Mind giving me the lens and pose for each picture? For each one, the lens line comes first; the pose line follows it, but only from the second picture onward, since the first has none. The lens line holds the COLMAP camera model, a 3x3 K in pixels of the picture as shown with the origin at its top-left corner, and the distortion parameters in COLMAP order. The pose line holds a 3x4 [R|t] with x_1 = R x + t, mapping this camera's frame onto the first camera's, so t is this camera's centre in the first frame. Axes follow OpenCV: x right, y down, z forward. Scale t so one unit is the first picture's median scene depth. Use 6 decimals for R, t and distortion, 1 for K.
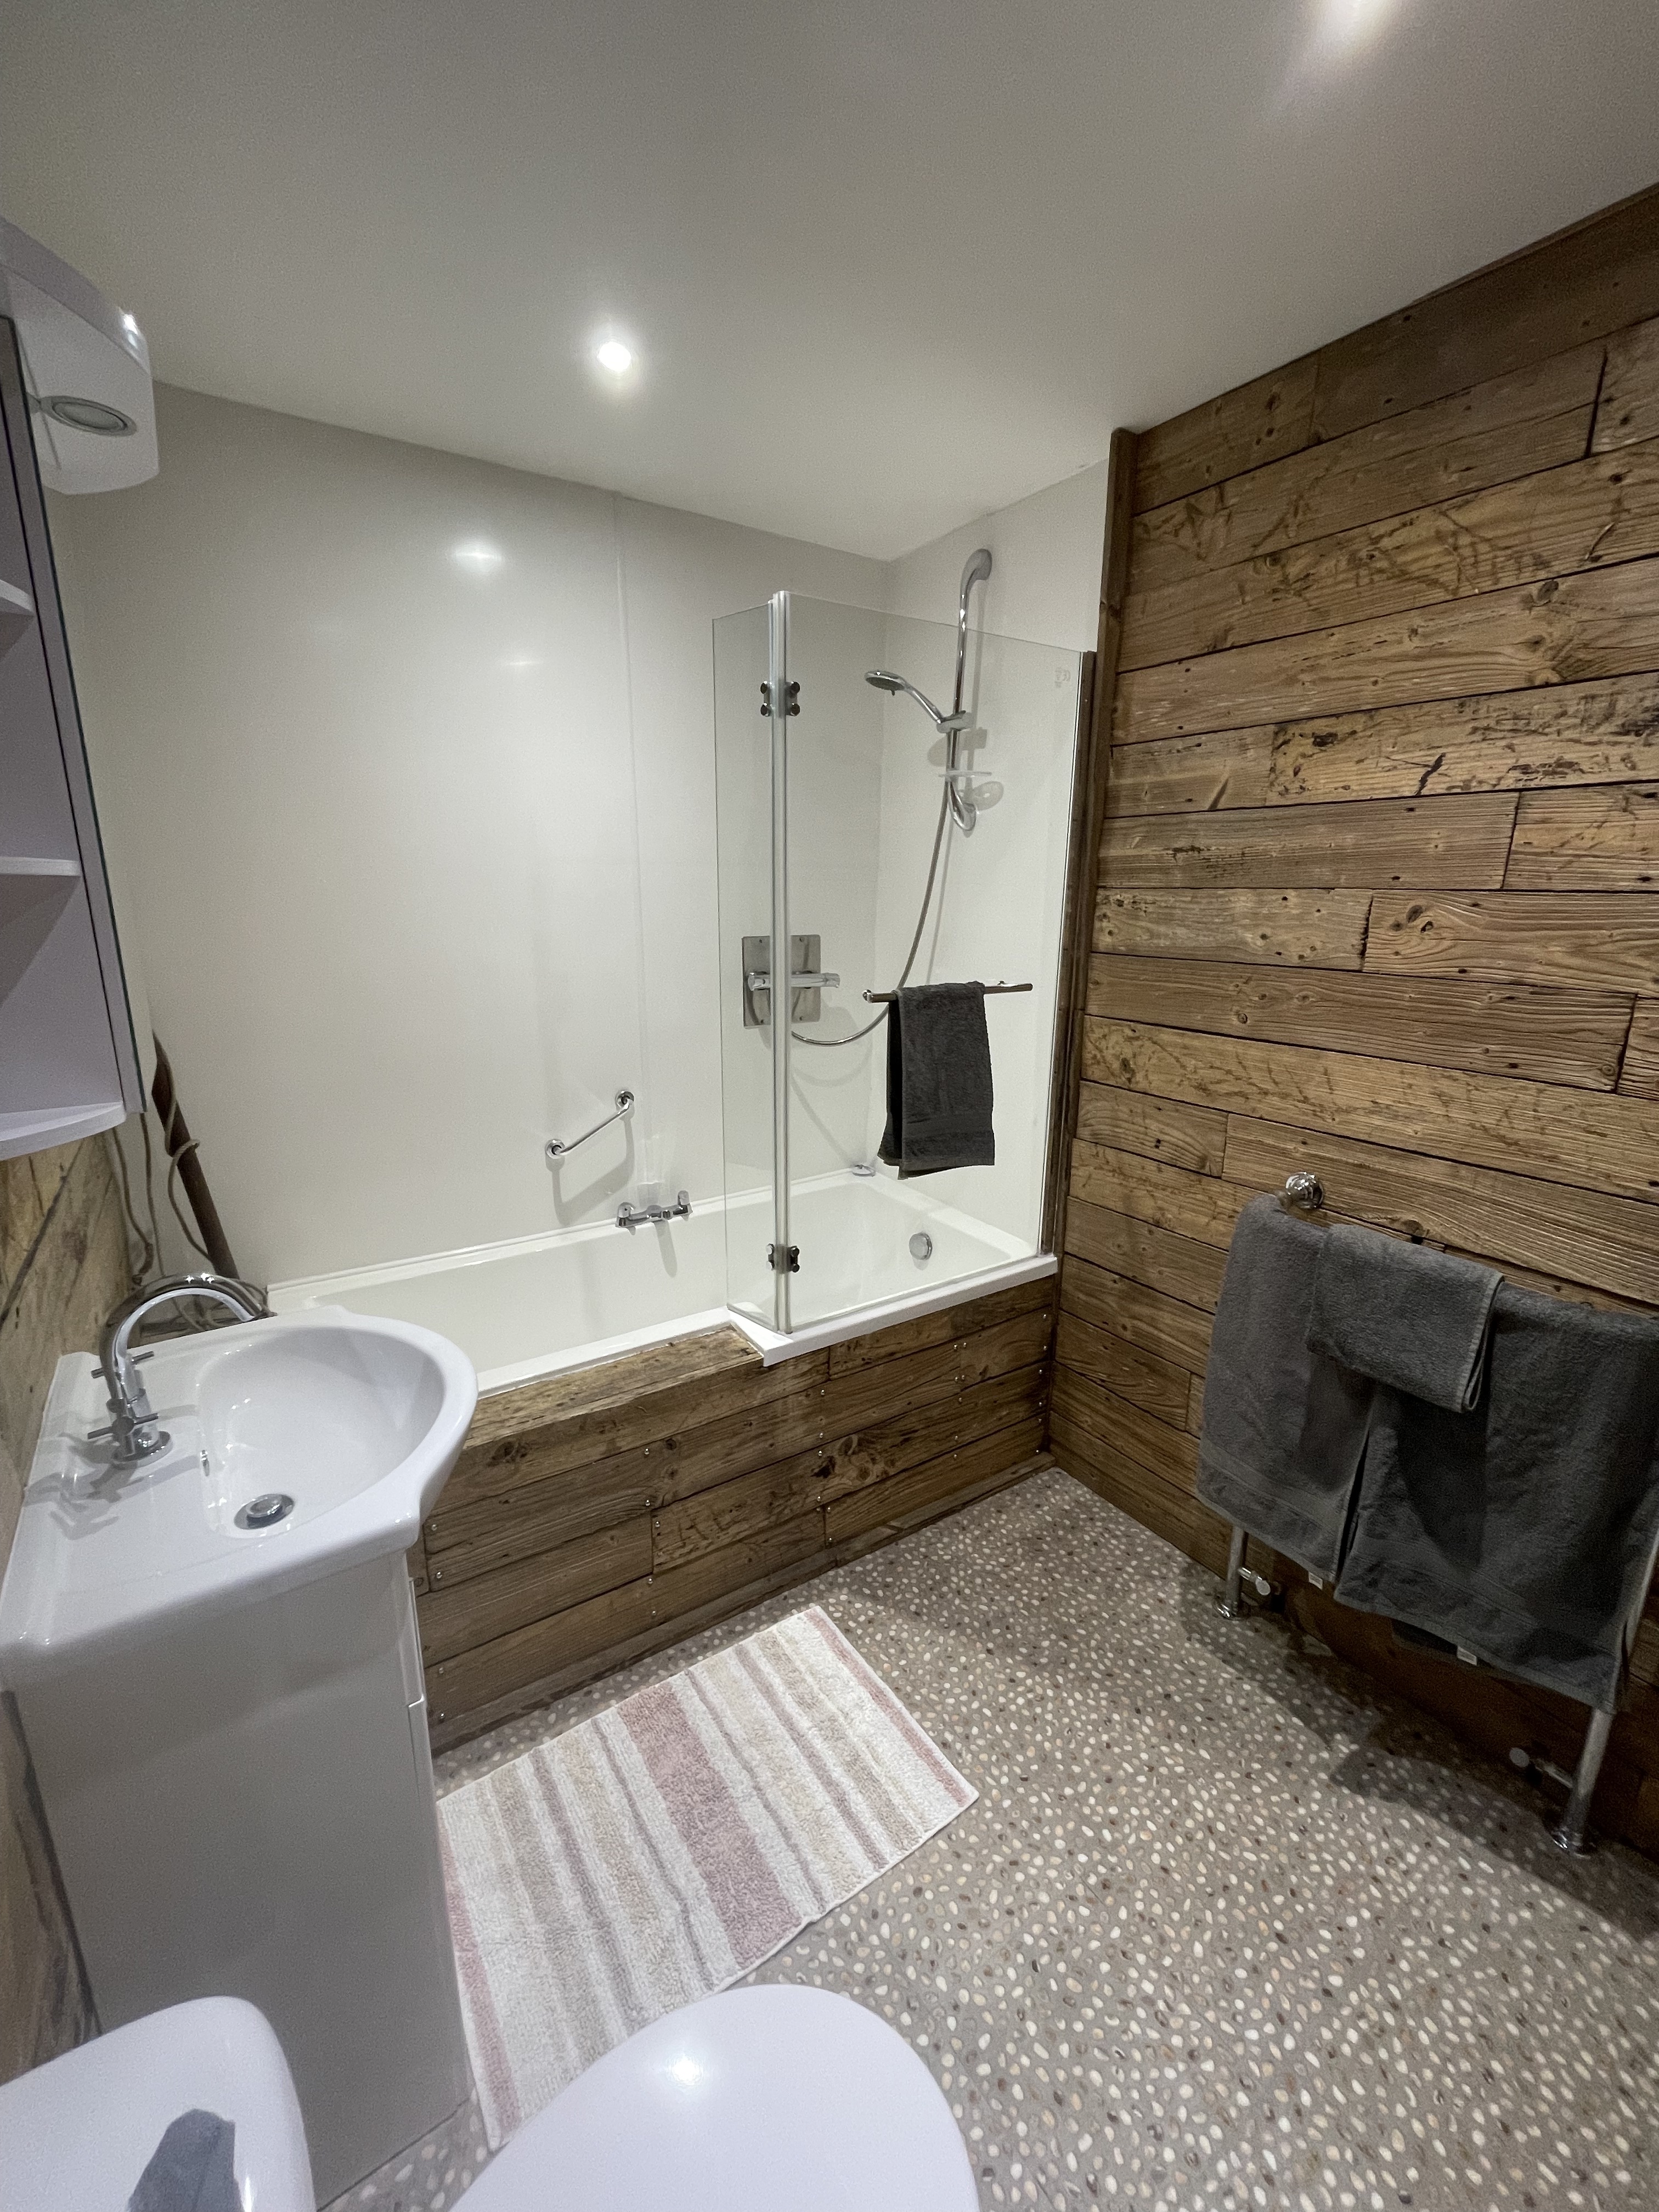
lens RADIAL K [[891.7, 0, 827.1], [0, 891.7, 1103.0], [0, 0, 1]] dist [-0.015836, -0.000971]
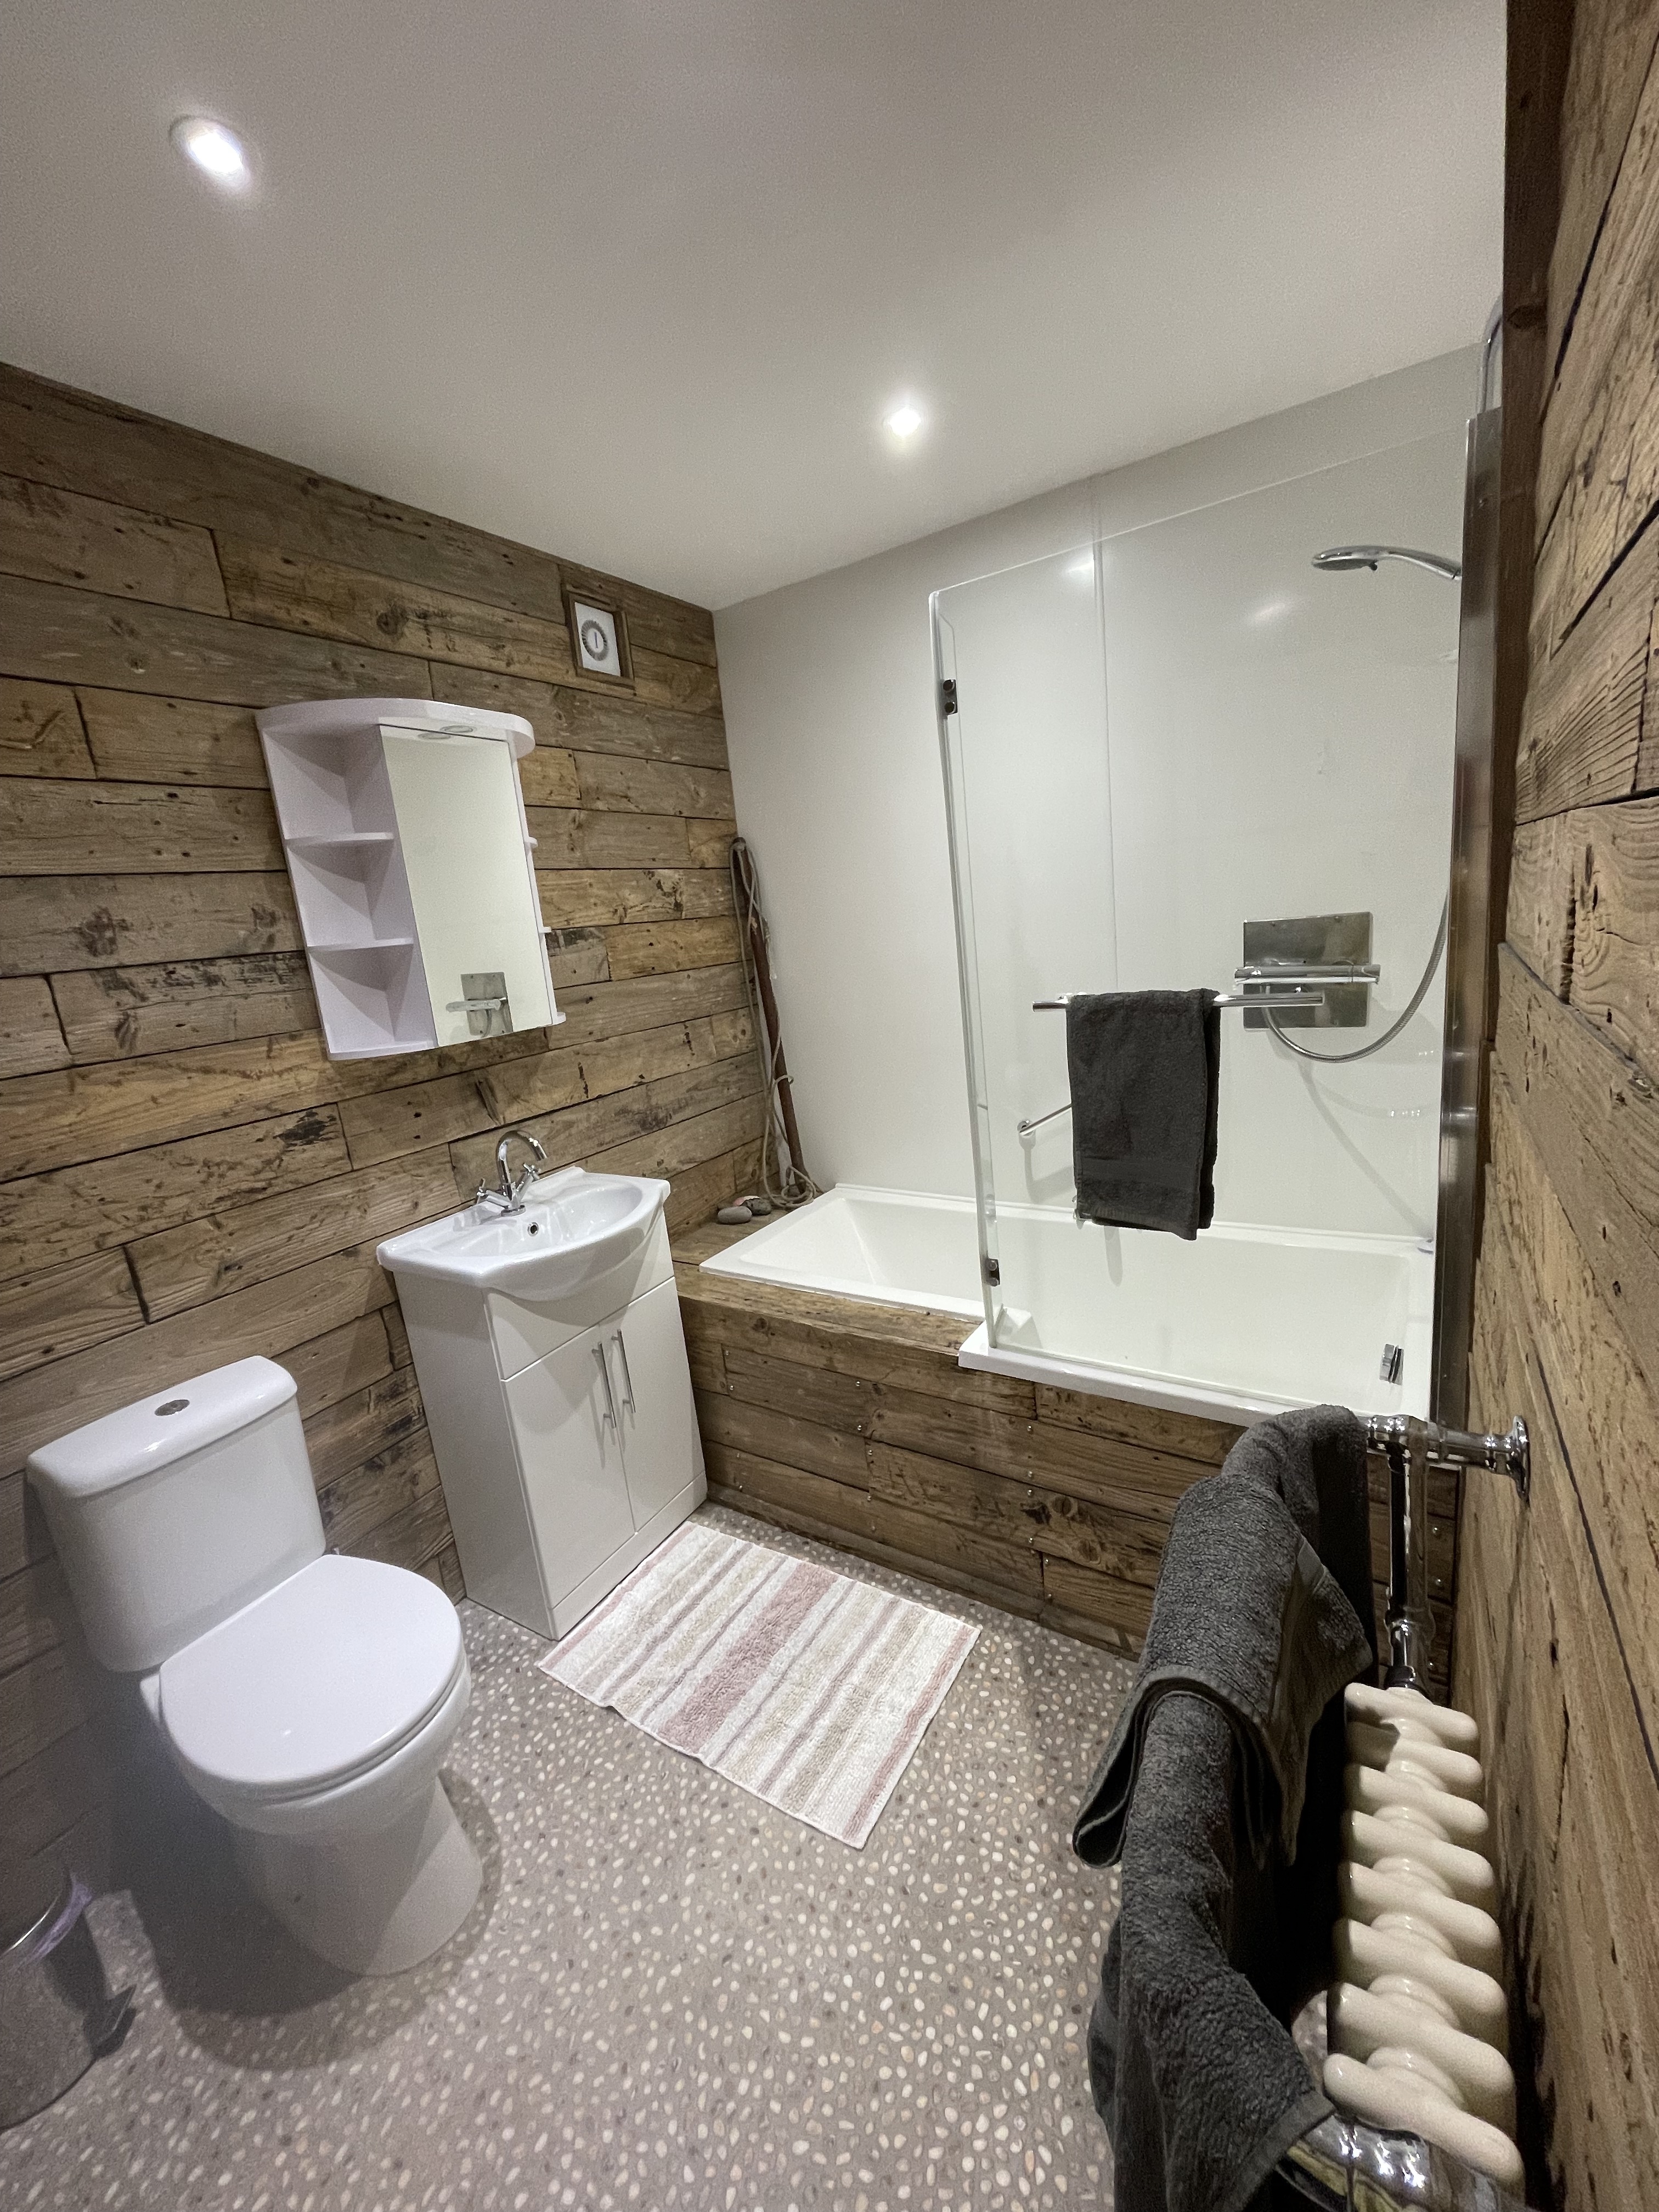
lens RADIAL K [[891.7, 0, 827.1], [0, 891.7, 1103.0], [0, 0, 1]] dist [-0.015836, -0.000971]
pose [[0.390981, 0.147251, -0.908543, 0.849905], [-0.112489, 0.987364, 0.111618, -0.106827], [0.913499, 0.058560, 0.402605, 0.502869]]
